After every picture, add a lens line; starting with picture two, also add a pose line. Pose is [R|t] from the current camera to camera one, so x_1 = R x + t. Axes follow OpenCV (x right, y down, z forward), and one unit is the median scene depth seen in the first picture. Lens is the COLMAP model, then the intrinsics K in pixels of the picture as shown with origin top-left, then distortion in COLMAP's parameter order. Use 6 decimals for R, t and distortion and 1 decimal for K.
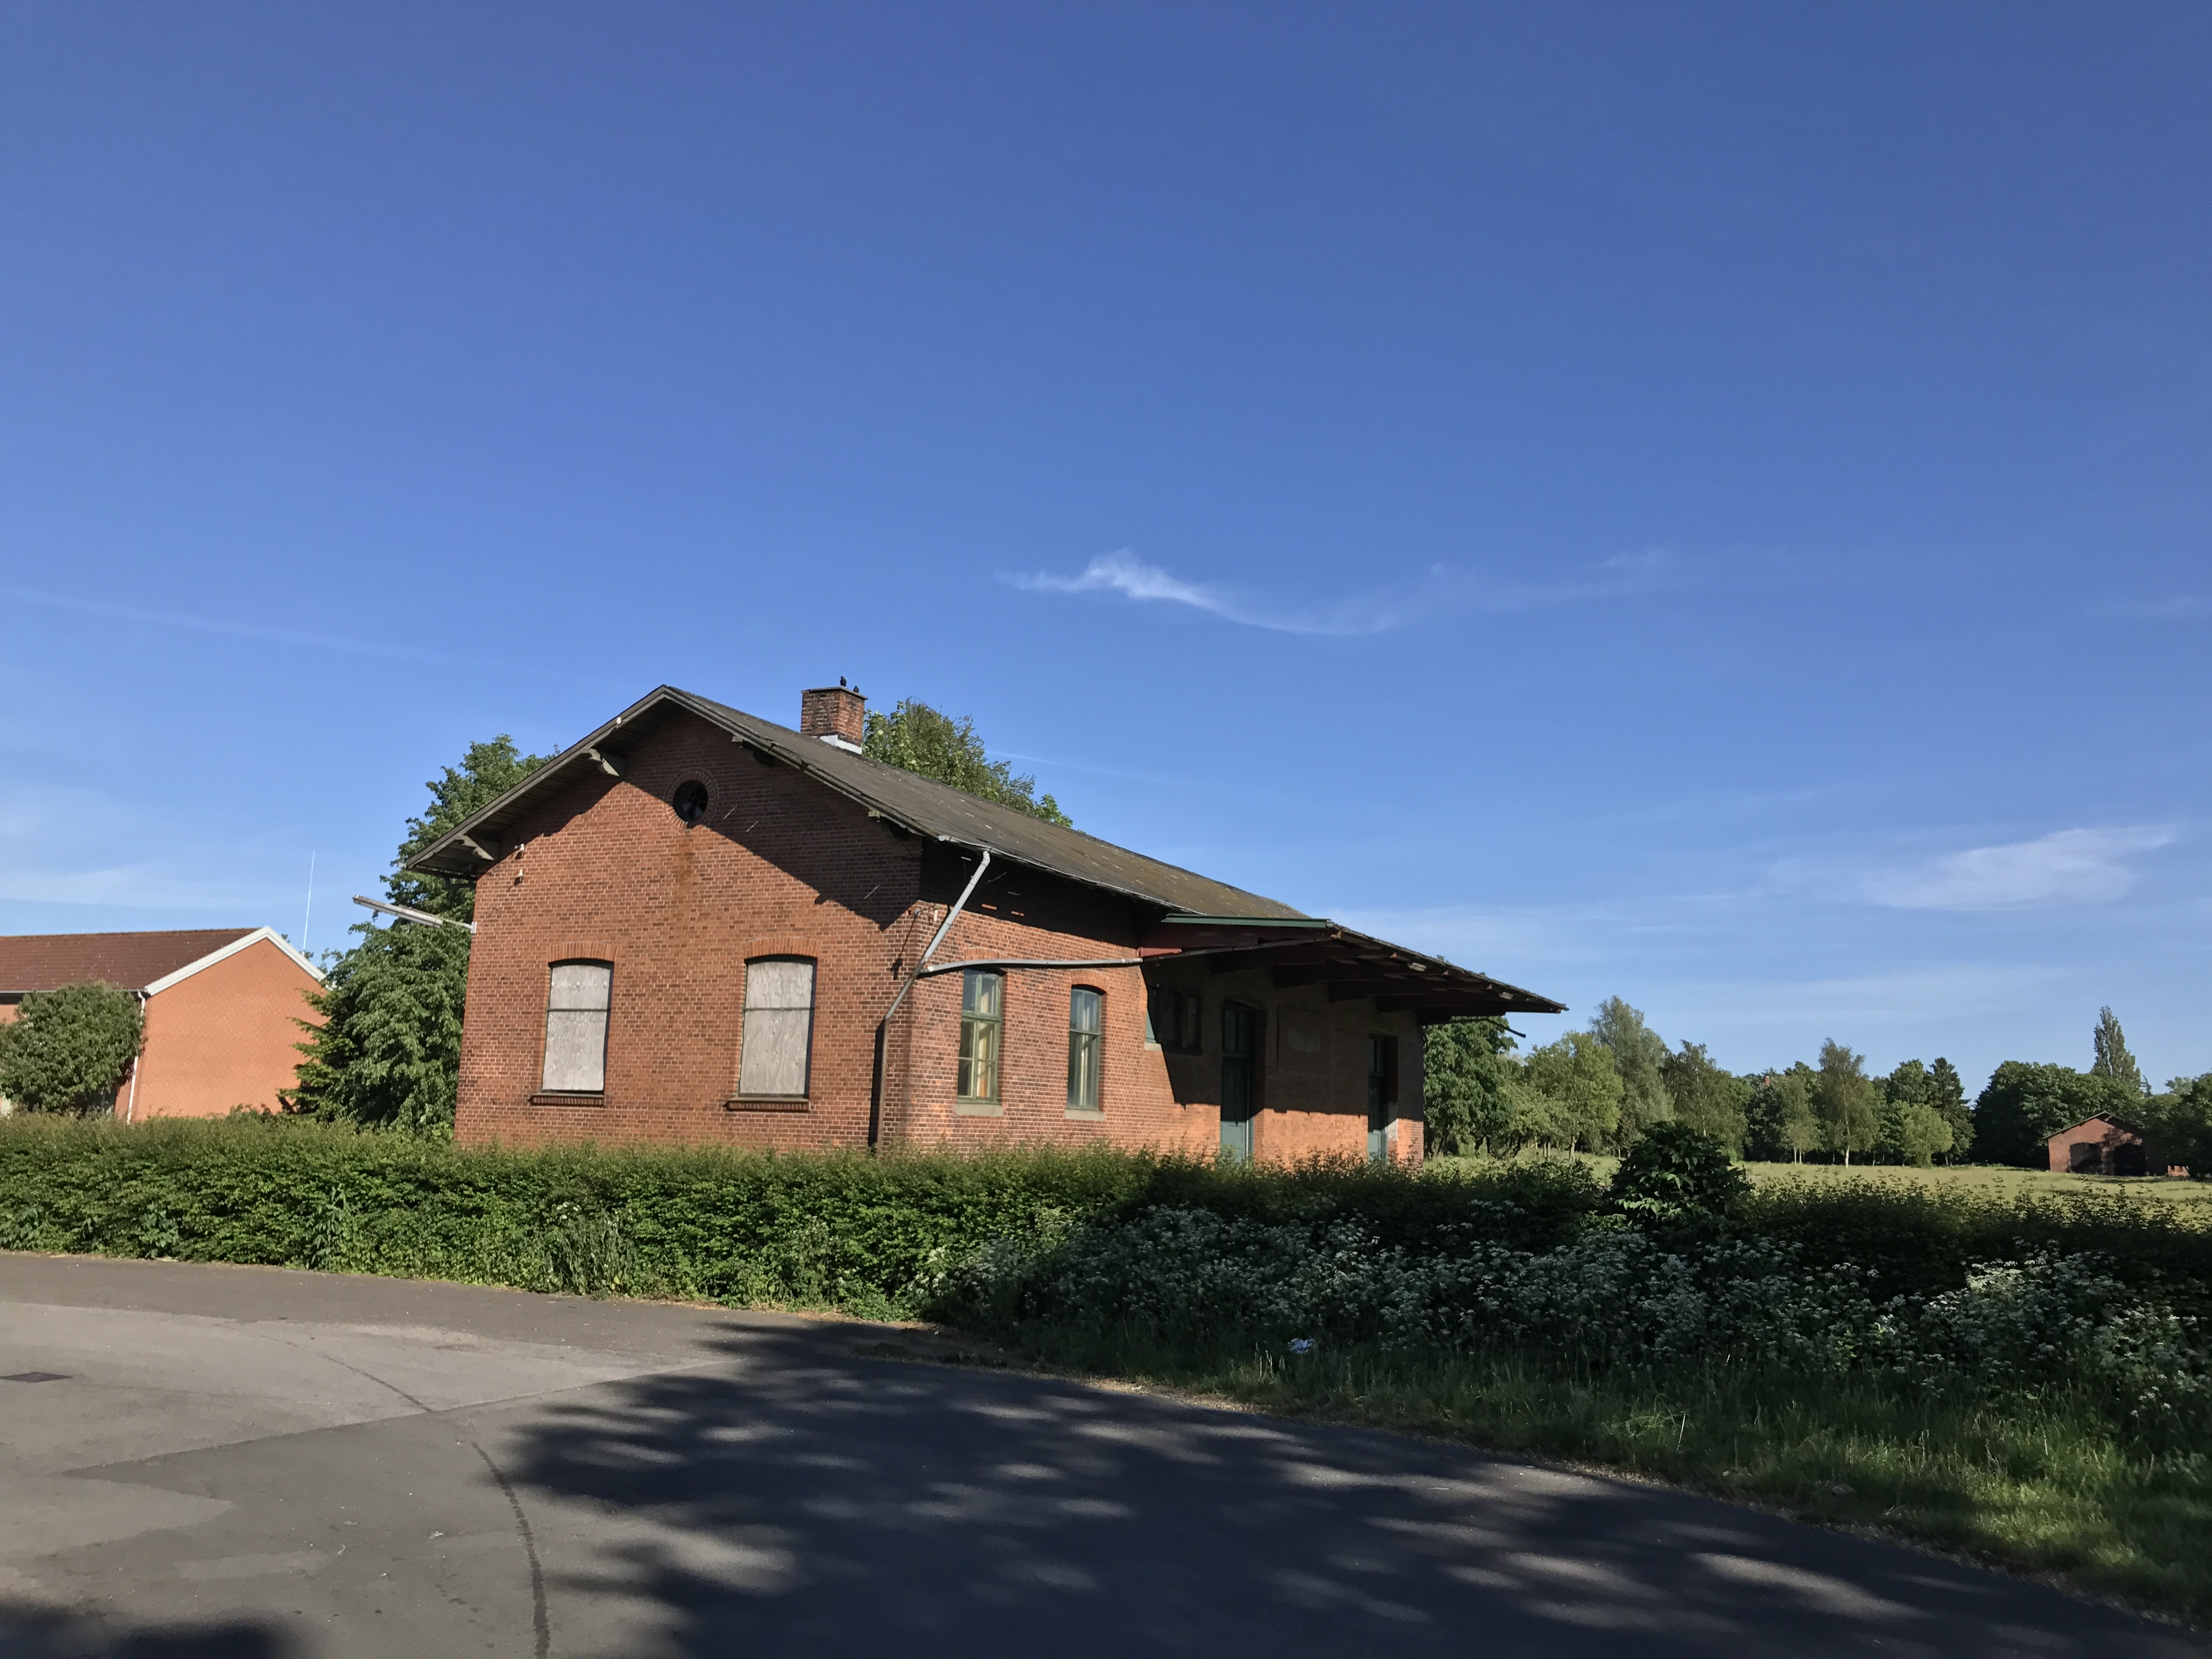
lens RADIAL K [[1789.5, 0, 1091.4], [0, 1789.5, 874.5], [0, 0, 1]] dist [0.102761, -0.274287]
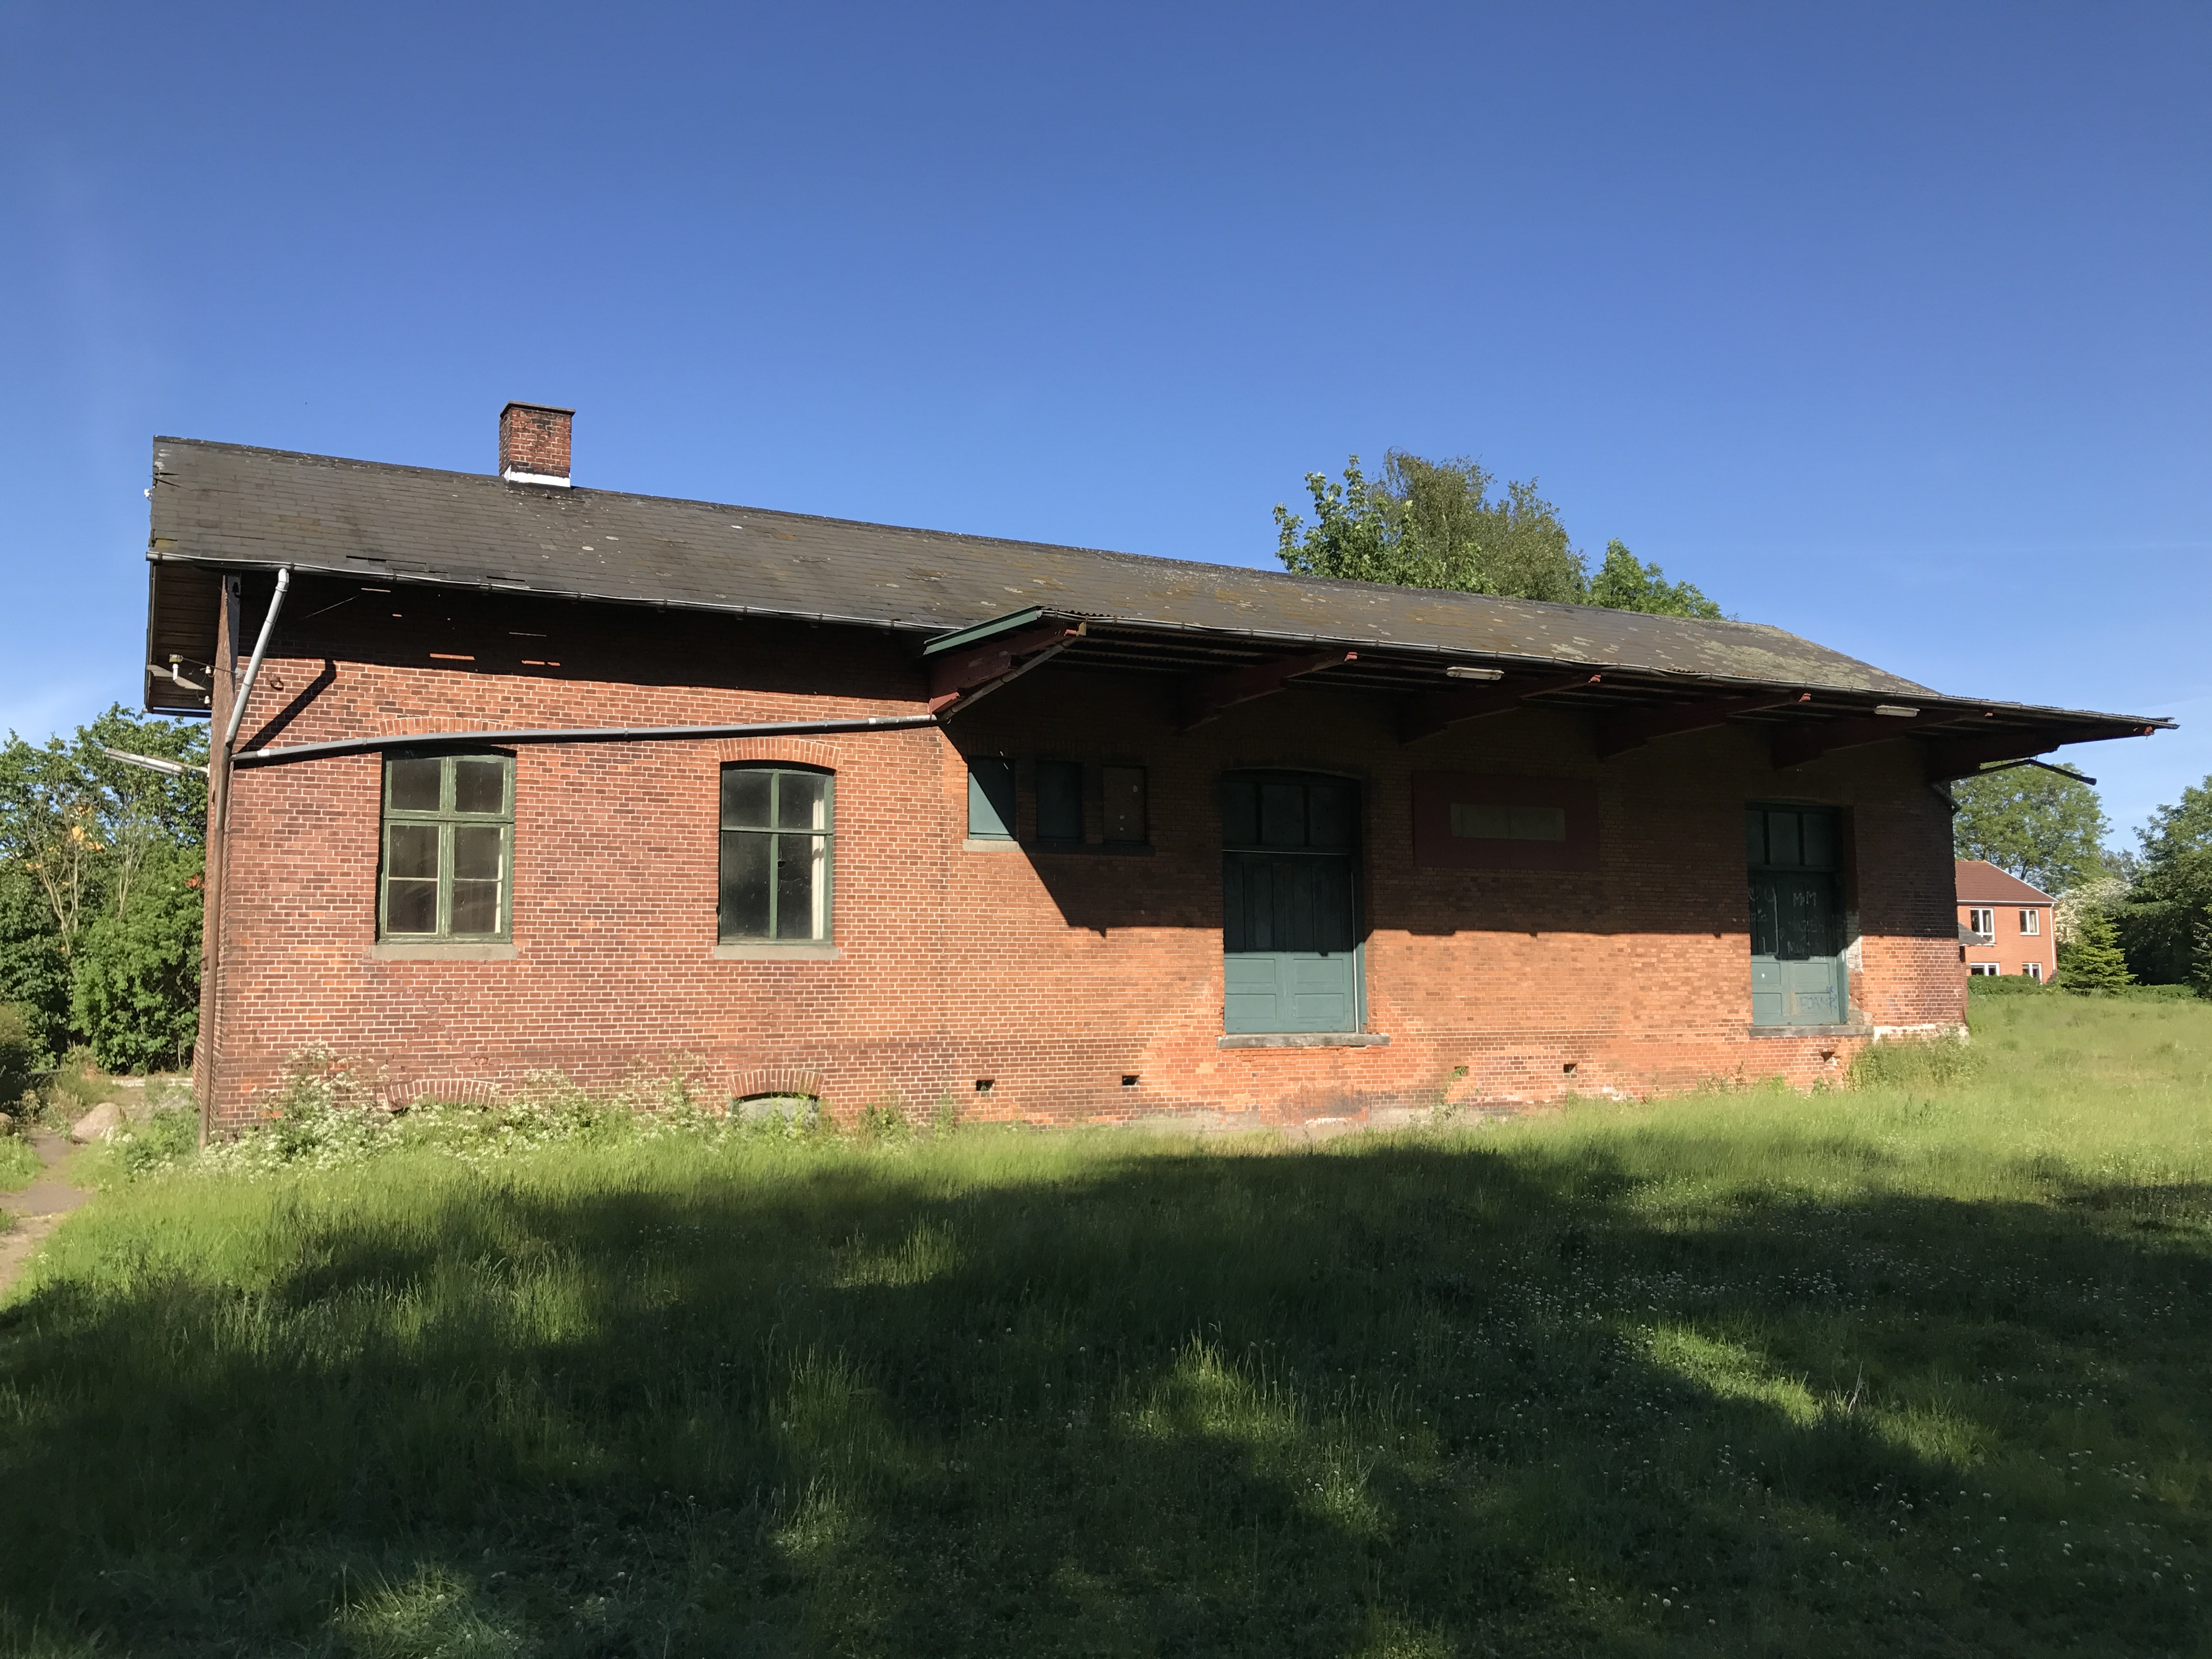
lens RADIAL K [[1789.5, 0, 1091.4], [0, 1789.5, 874.5], [0, 0, 1]] dist [0.102761, -0.274287]
pose [[0.803088, -0.079552, -0.590526, 0.588475], [0.117167, 0.992782, 0.025599, 0.121749], [0.584227, -0.089748, 0.806613, 0.633800]]
